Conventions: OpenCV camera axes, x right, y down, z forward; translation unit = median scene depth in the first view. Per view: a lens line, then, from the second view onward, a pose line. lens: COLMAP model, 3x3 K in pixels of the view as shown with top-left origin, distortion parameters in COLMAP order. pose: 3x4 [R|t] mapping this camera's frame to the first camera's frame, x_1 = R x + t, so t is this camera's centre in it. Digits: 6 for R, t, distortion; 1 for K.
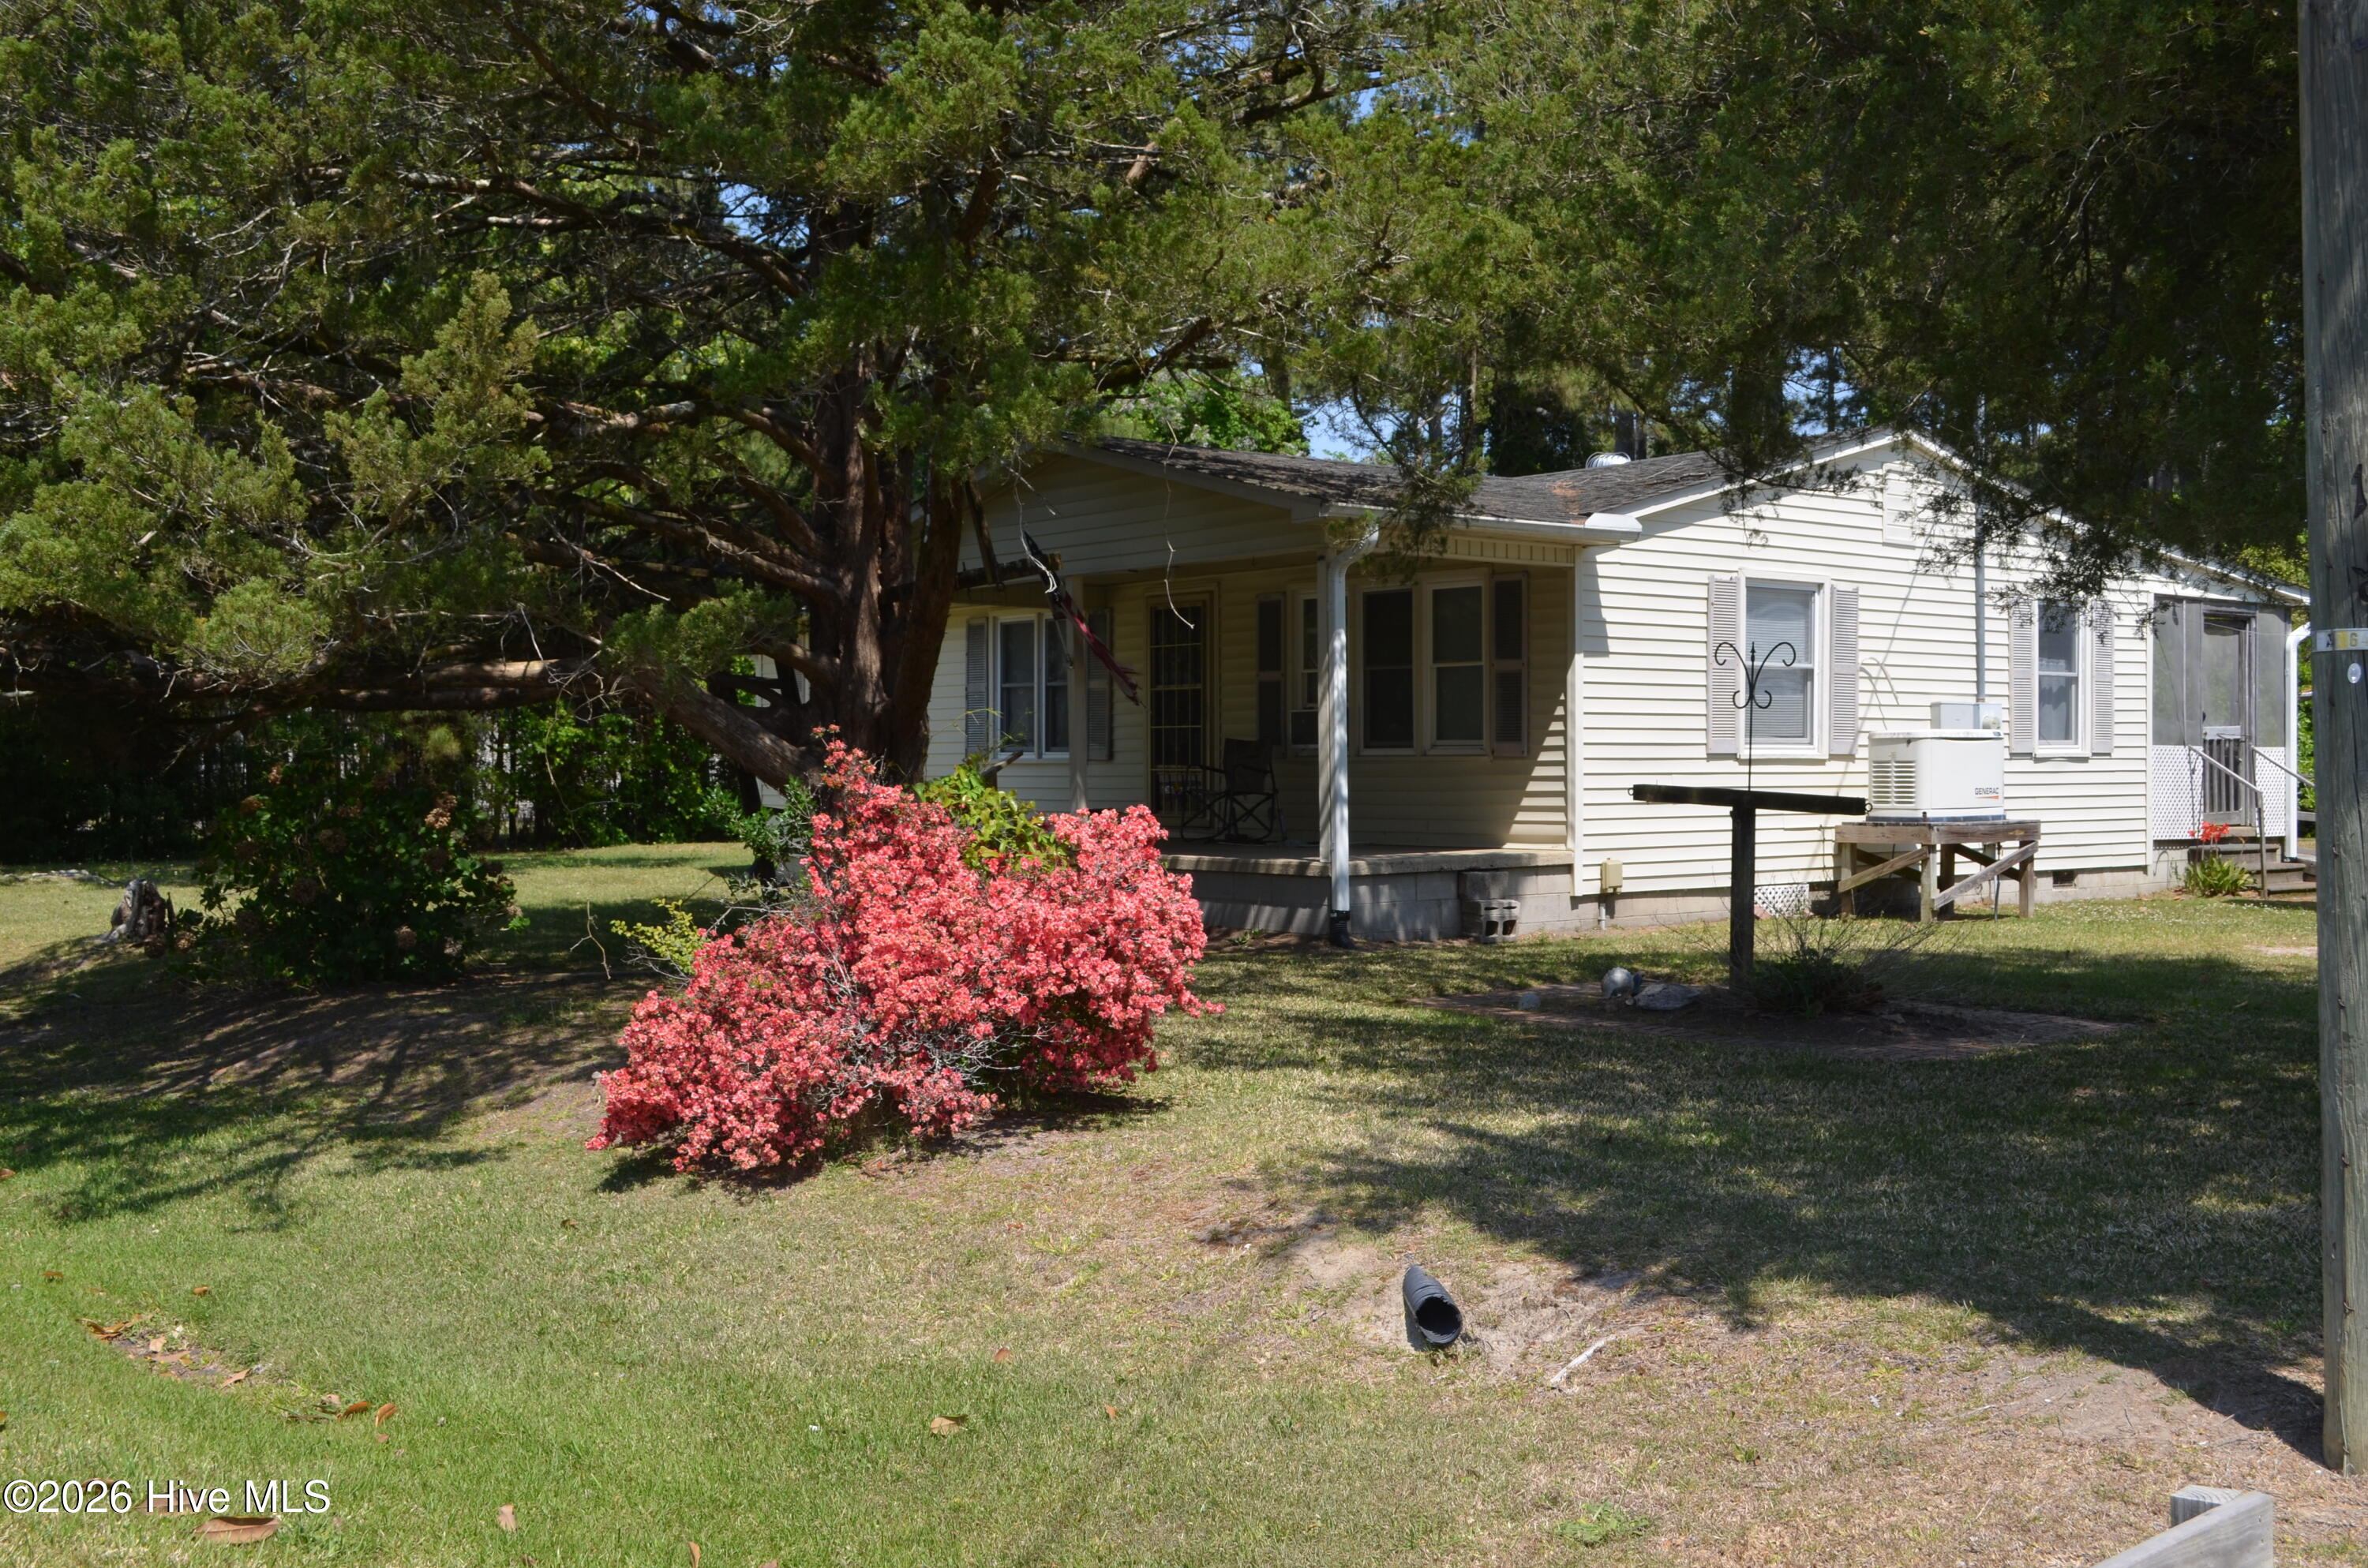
lens RADIAL K [[2509.3, 0, 1184.0], [0, 2509.3, 784.0], [0, 0, 1]] dist [-0.052098, -0.011182]
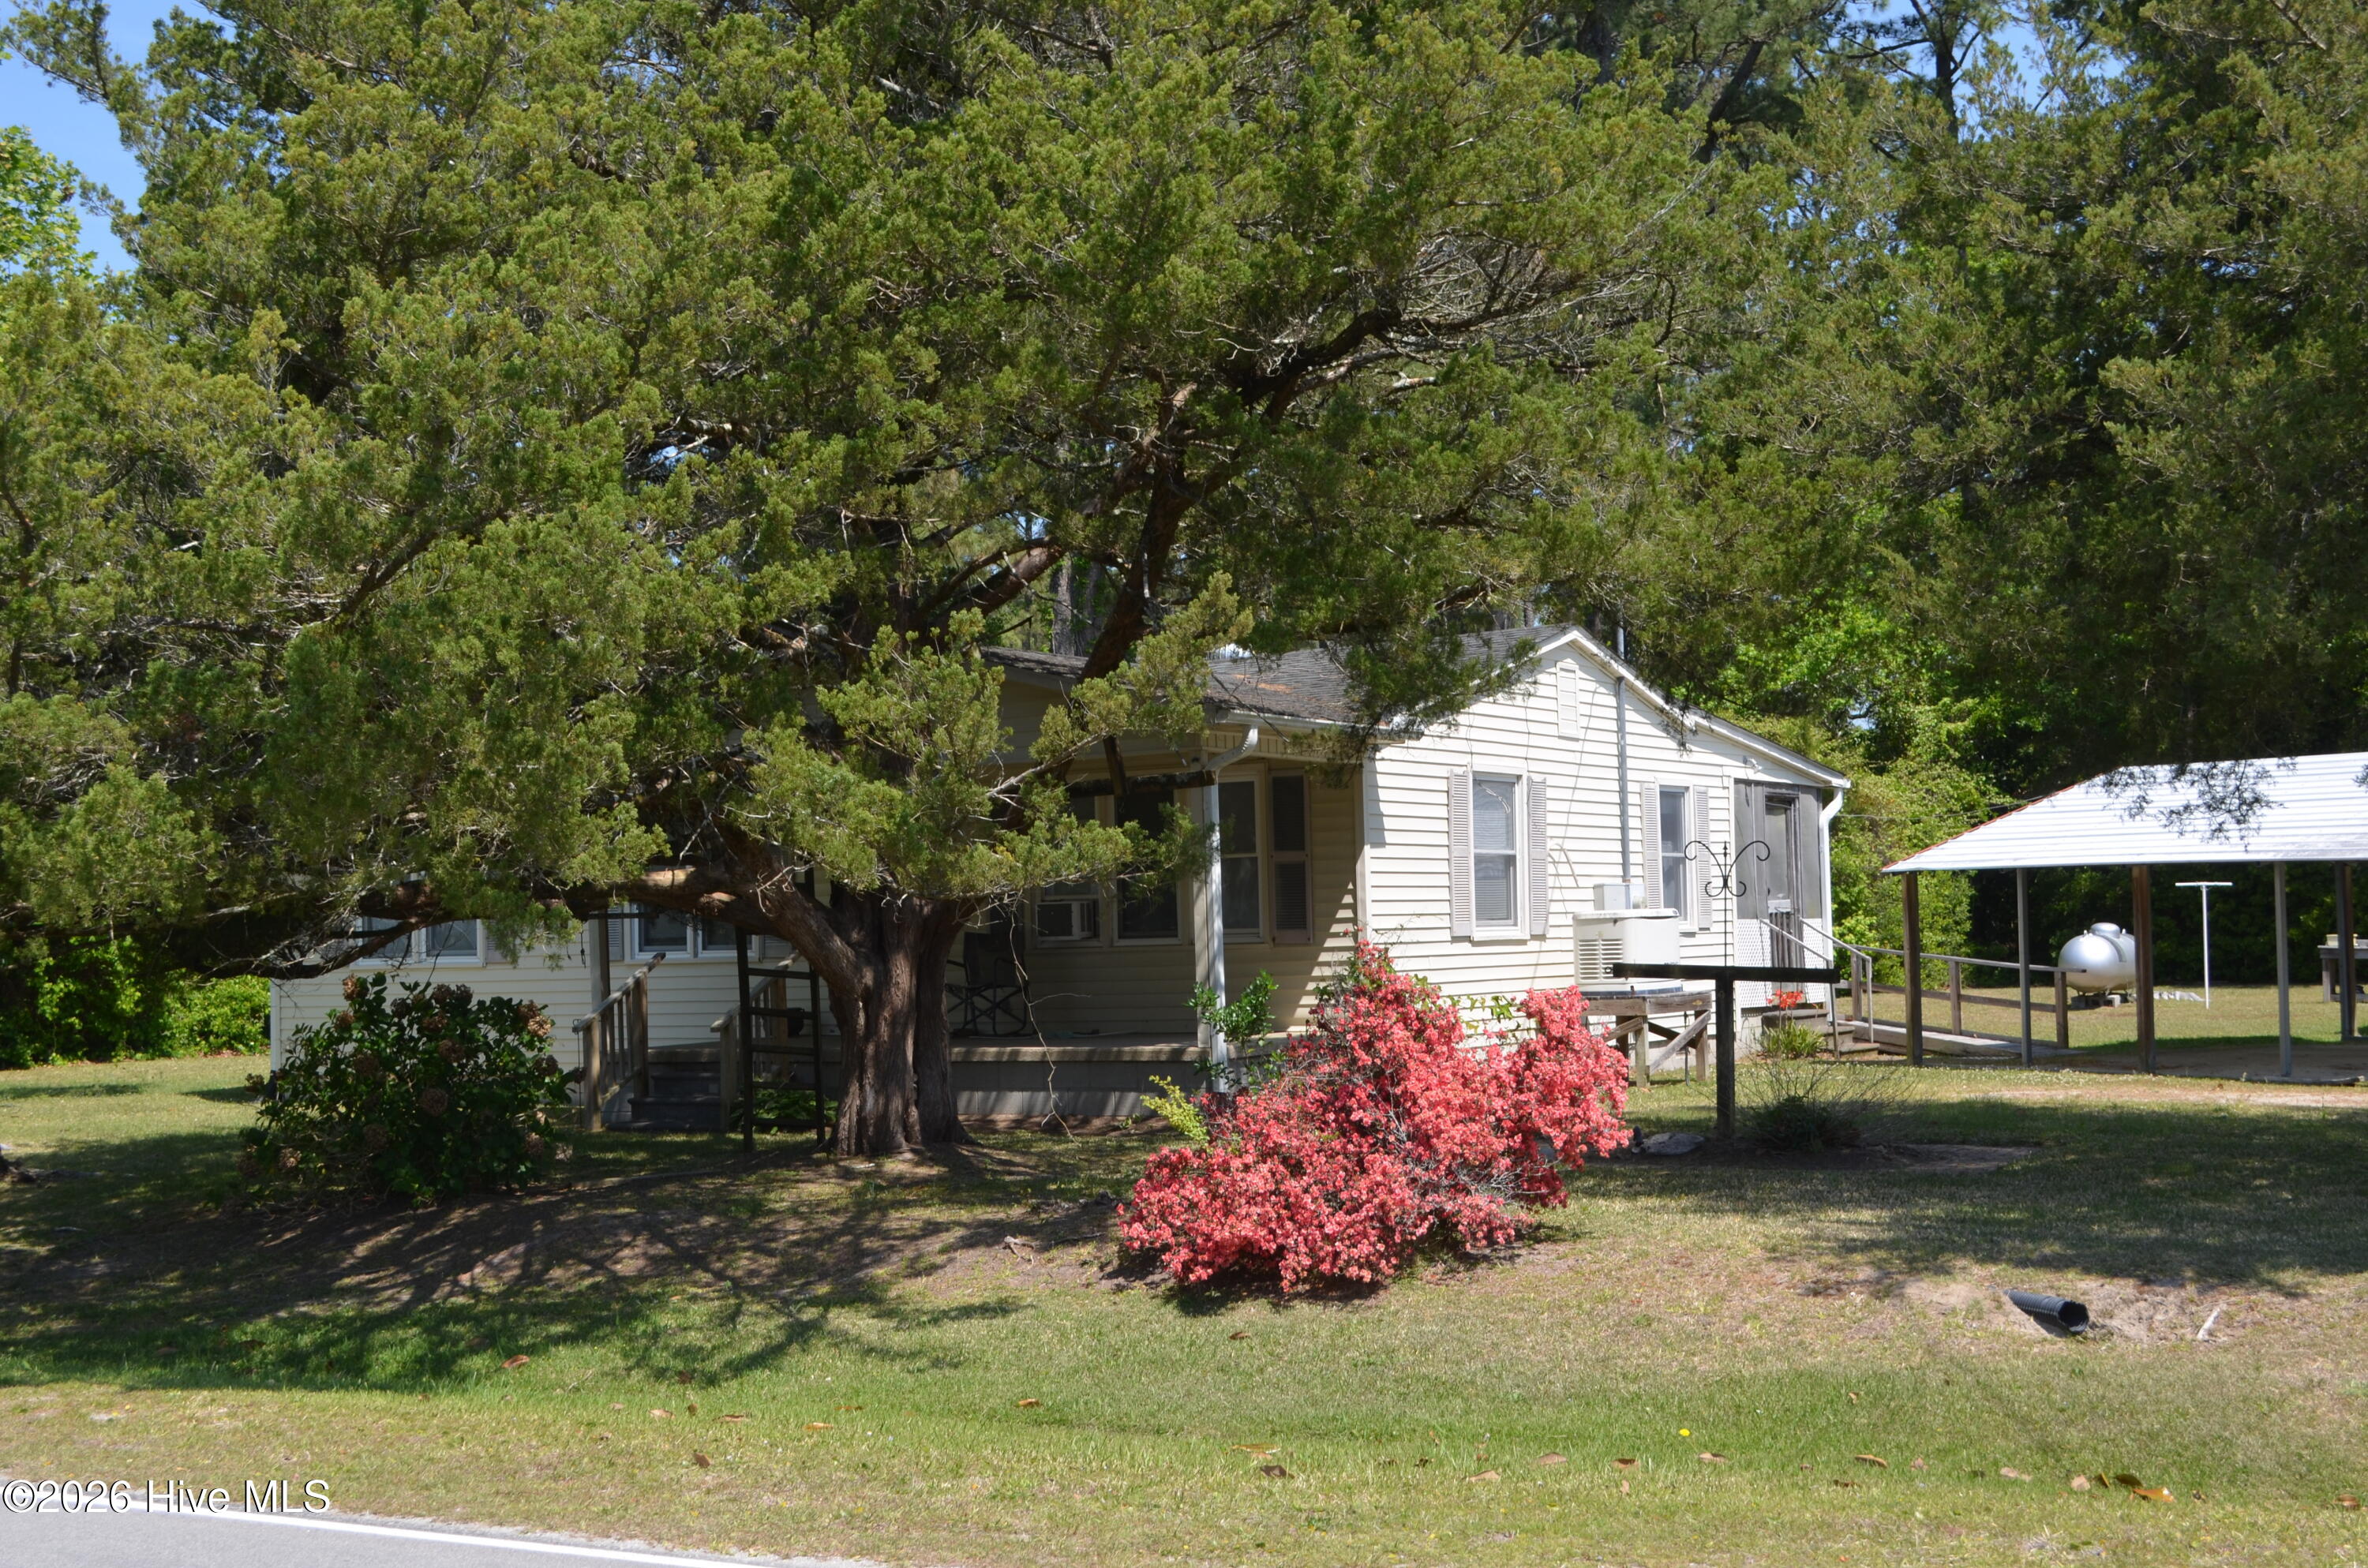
lens RADIAL K [[3050.1, 0, 1184.0], [0, 3050.1, 784.0], [0, 0, 1]] dist [-0.016210, -0.001938]
pose [[0.939121, -0.005075, 0.343549, -0.379263], [0.026964, 0.997896, -0.058968, -0.003733], [-0.342527, 0.064641, 0.937282, -0.202011]]
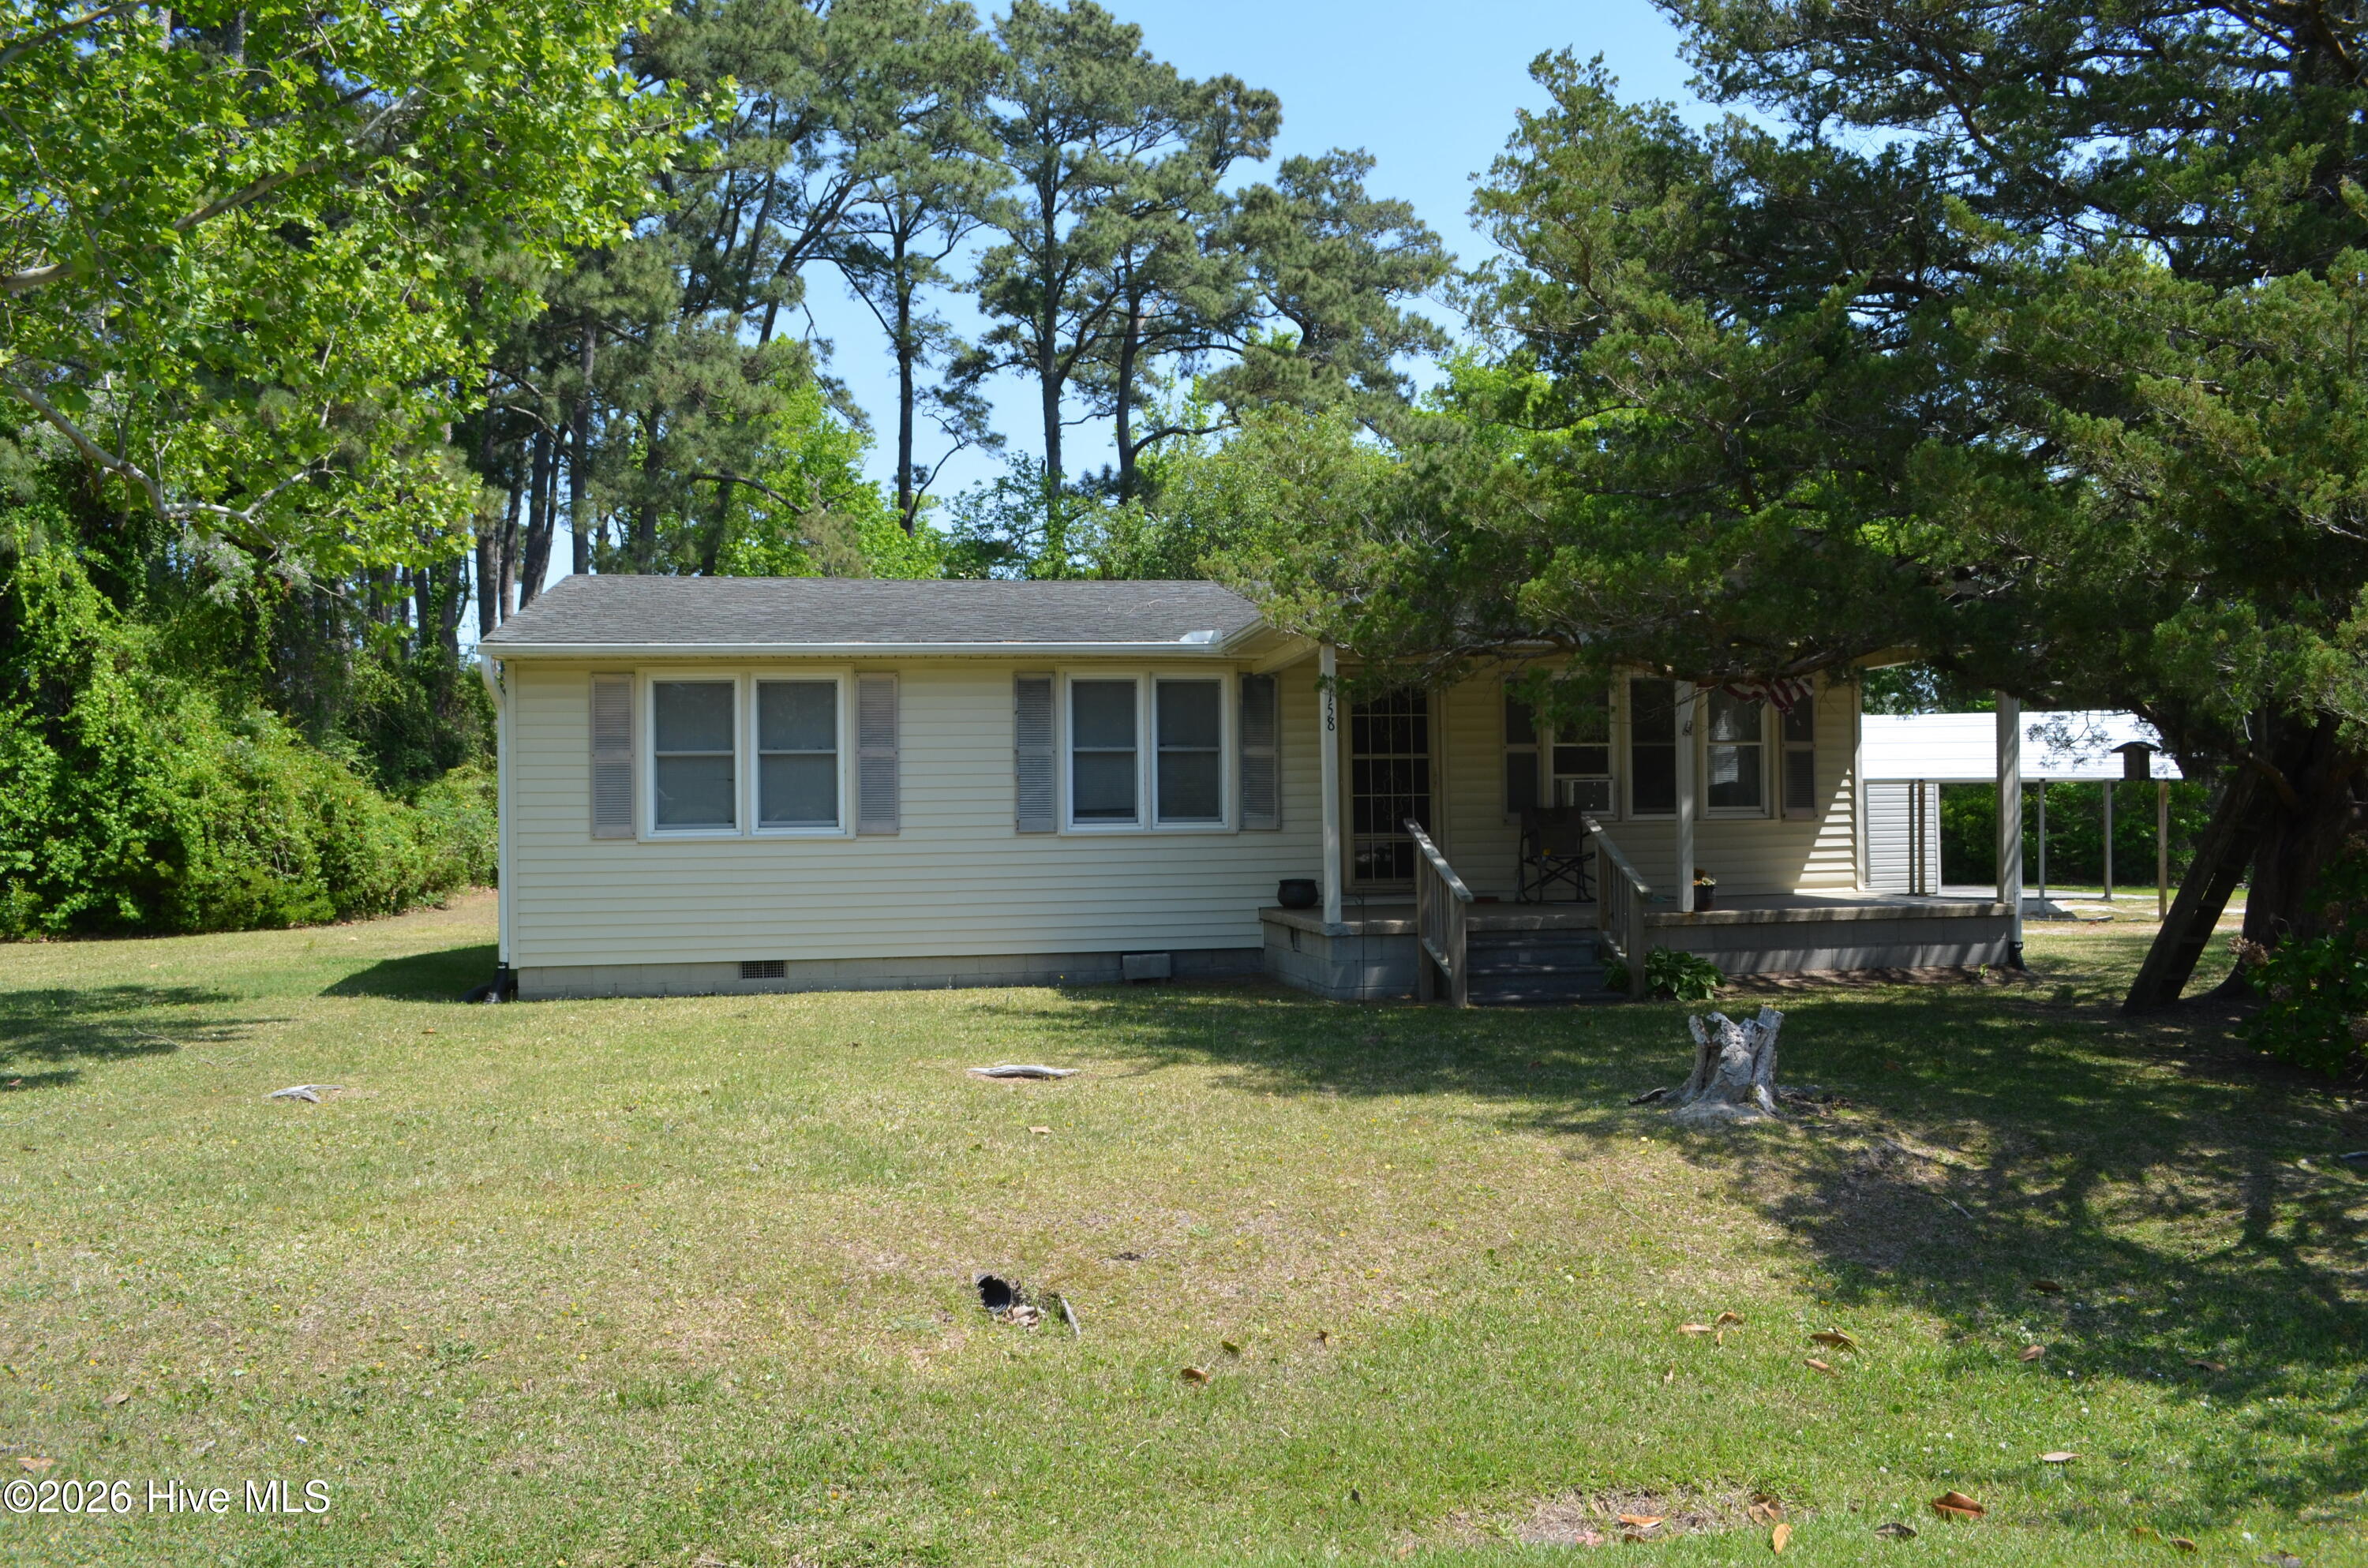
lens RADIAL K [[1832.4, 0, 1224.3], [0, 1832.4, 795.8], [0, 0, 1]] dist [-0.052397, -0.003092]
pose [[0.476080, 0.012411, 0.879314, -0.858496], [0.020589, 0.999469, -0.025254, -0.006113], [-0.879161, 0.030128, 0.475572, 0.884448]]
